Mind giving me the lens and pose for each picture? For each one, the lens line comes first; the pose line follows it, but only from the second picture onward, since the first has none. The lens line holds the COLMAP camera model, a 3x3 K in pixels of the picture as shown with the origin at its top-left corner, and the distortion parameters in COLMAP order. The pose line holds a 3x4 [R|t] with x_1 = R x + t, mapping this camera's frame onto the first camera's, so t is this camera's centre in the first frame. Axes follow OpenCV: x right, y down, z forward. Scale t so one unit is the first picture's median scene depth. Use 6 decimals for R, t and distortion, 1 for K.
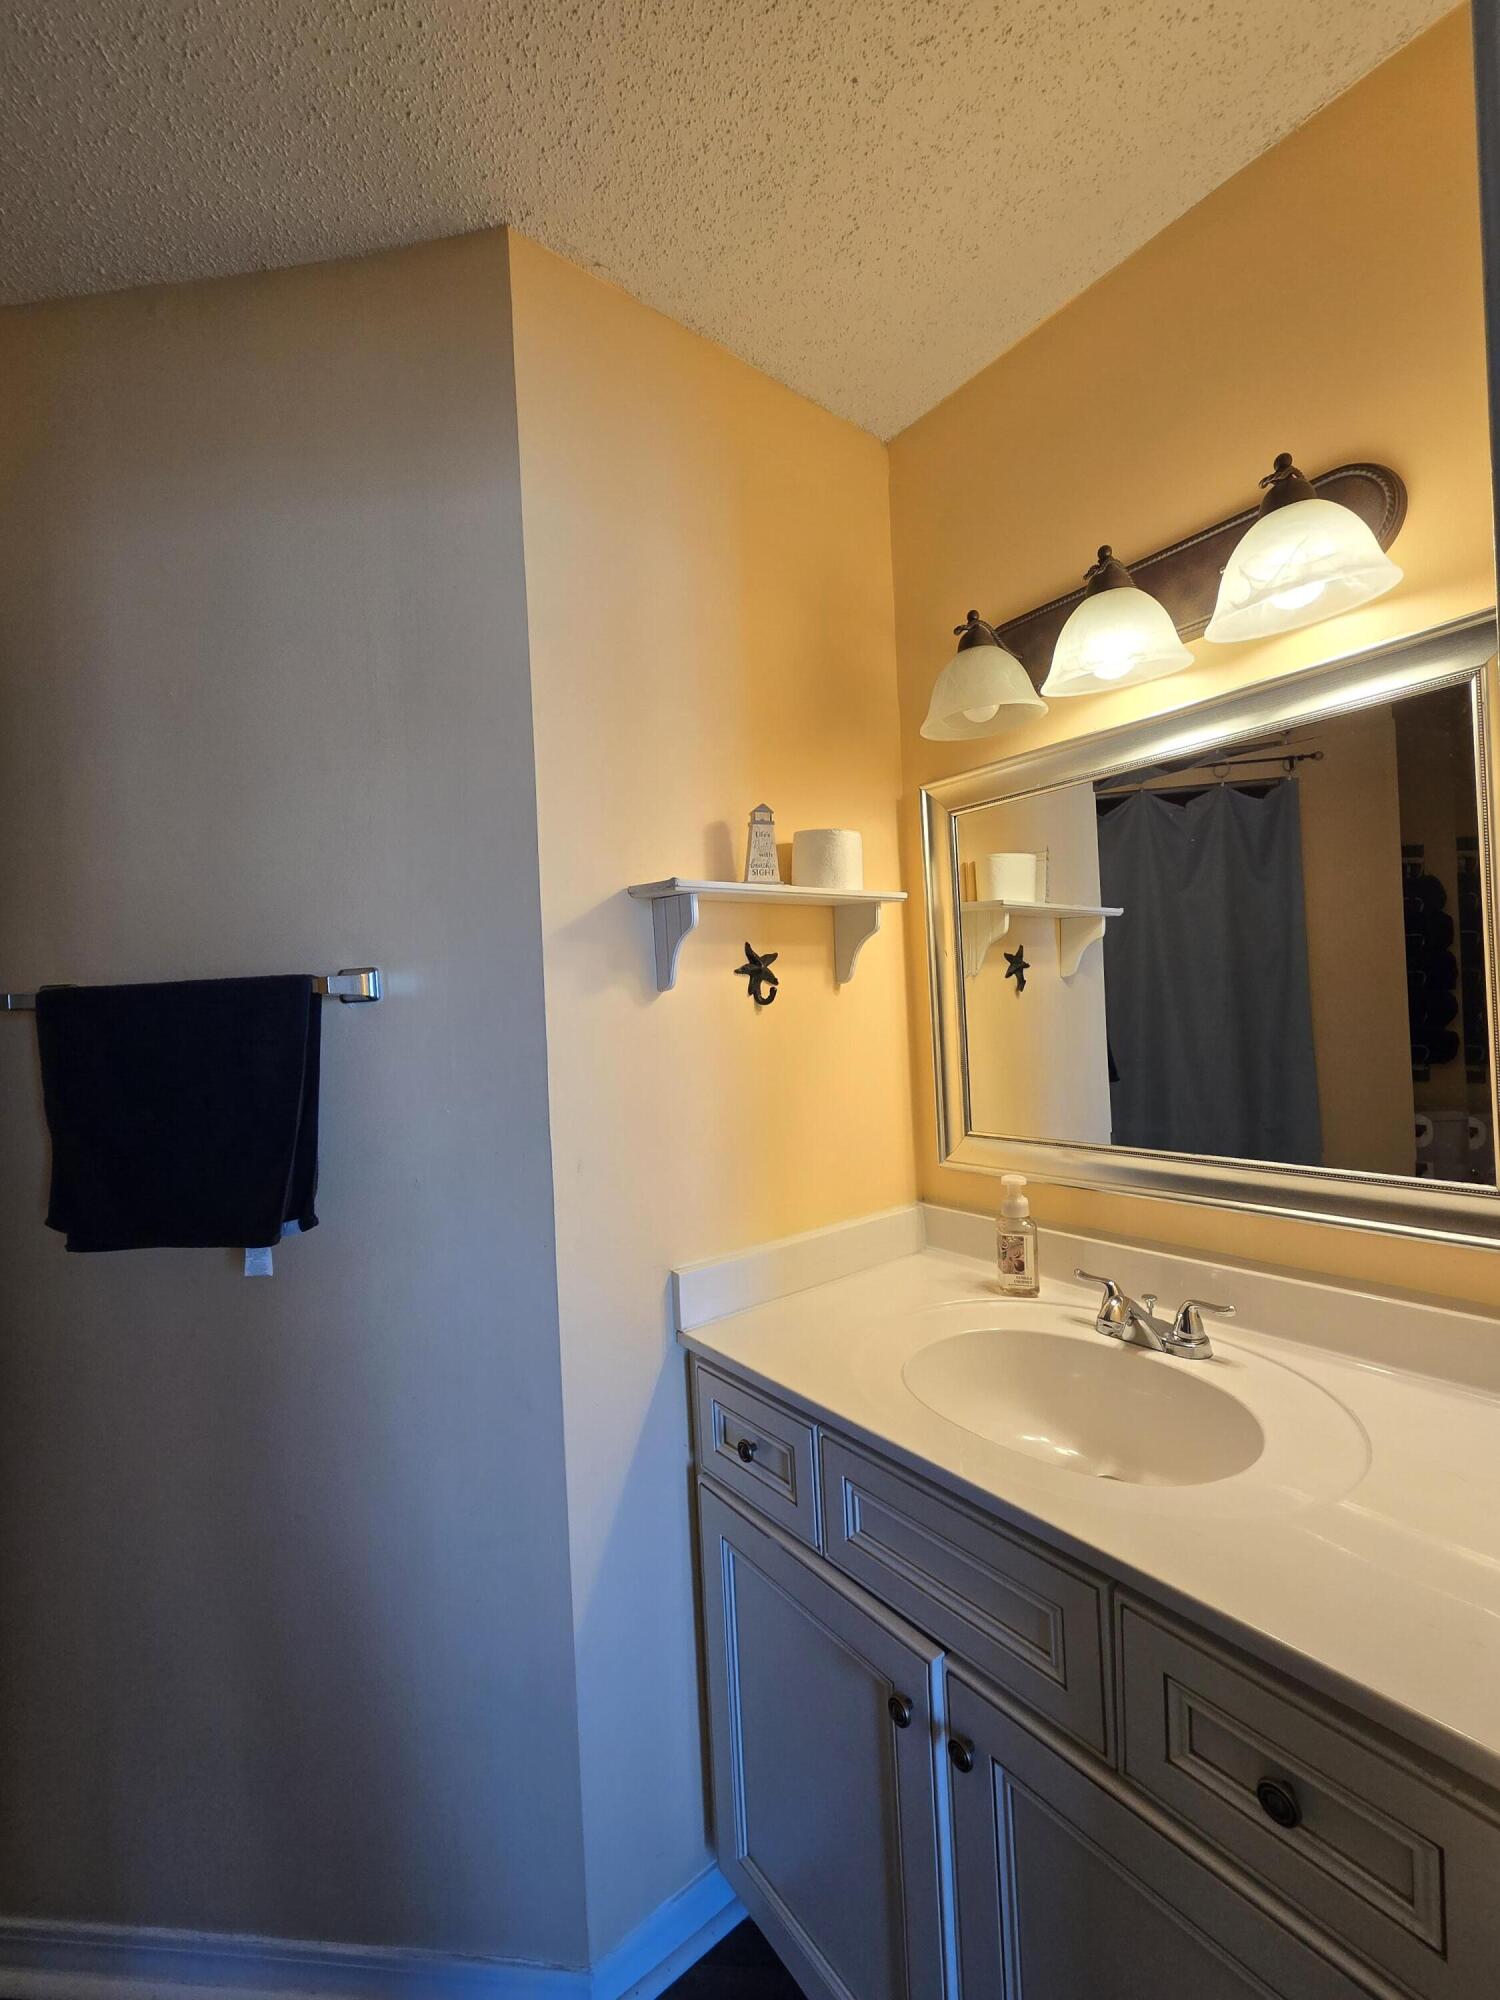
lens RADIAL K [[824.2, 0, 747.6], [0, 824.2, 1003.9], [0, 0, 1]] dist [-0.000853, 0.000484]
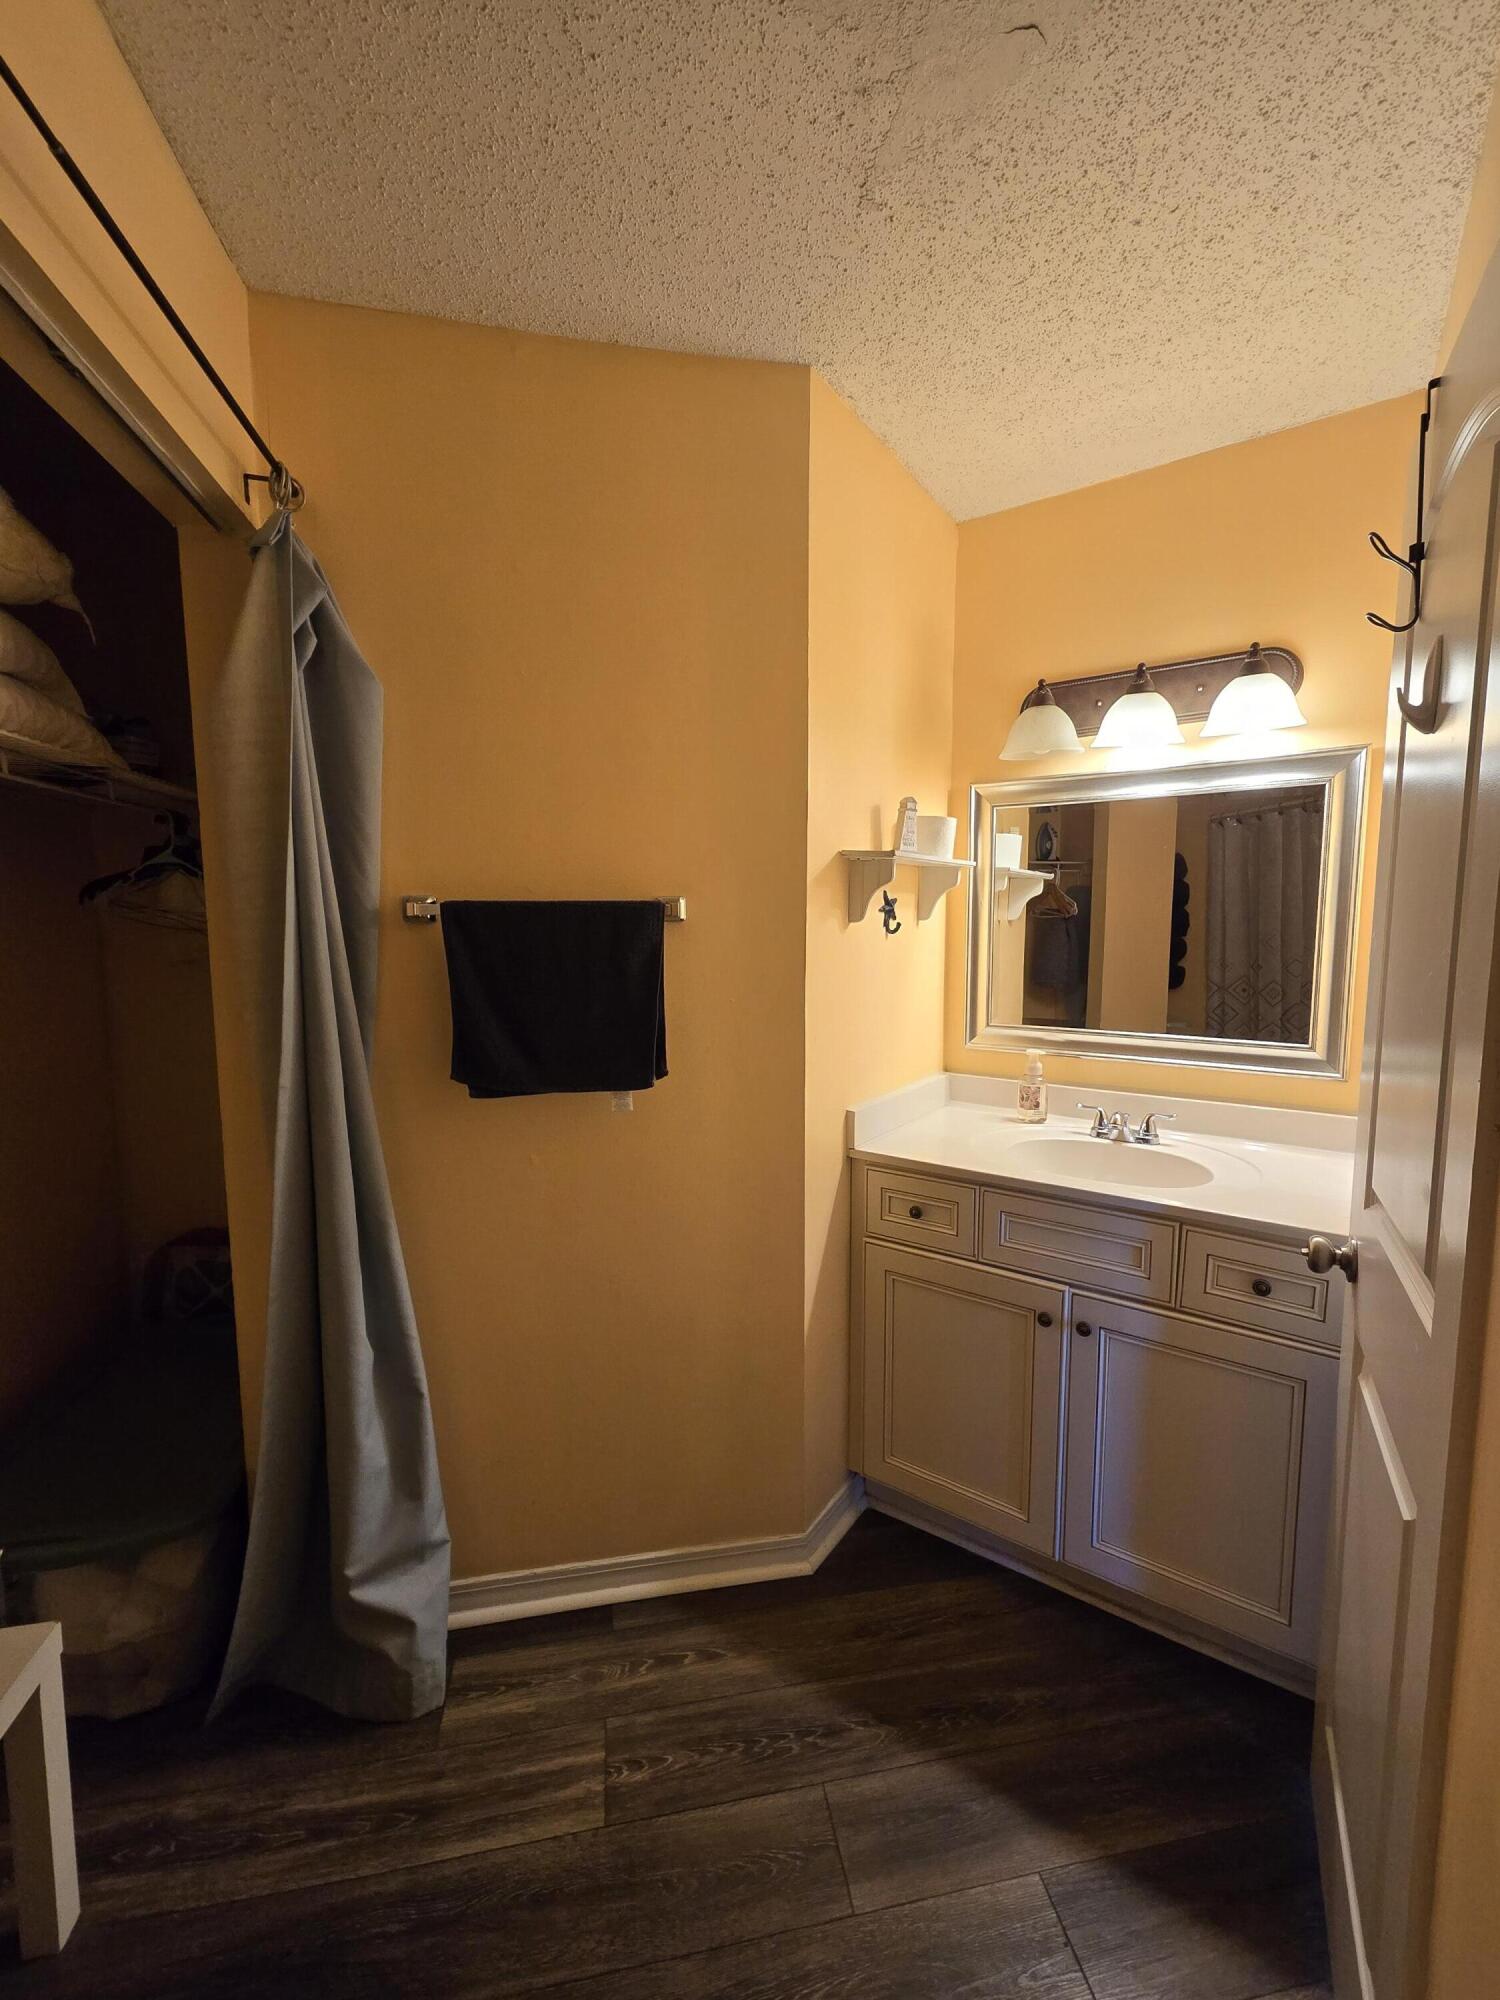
lens RADIAL K [[824.2, 0, 755.3], [0, 824.2, 1000.0], [0, 0, 1]] dist [-0.000853, 0.000484]
pose [[0.956381, 0.019624, 0.291462, -0.699223], [-0.046881, 0.995120, 0.086829, 0.002397], [-0.288336, -0.096706, 0.952634, -0.364844]]
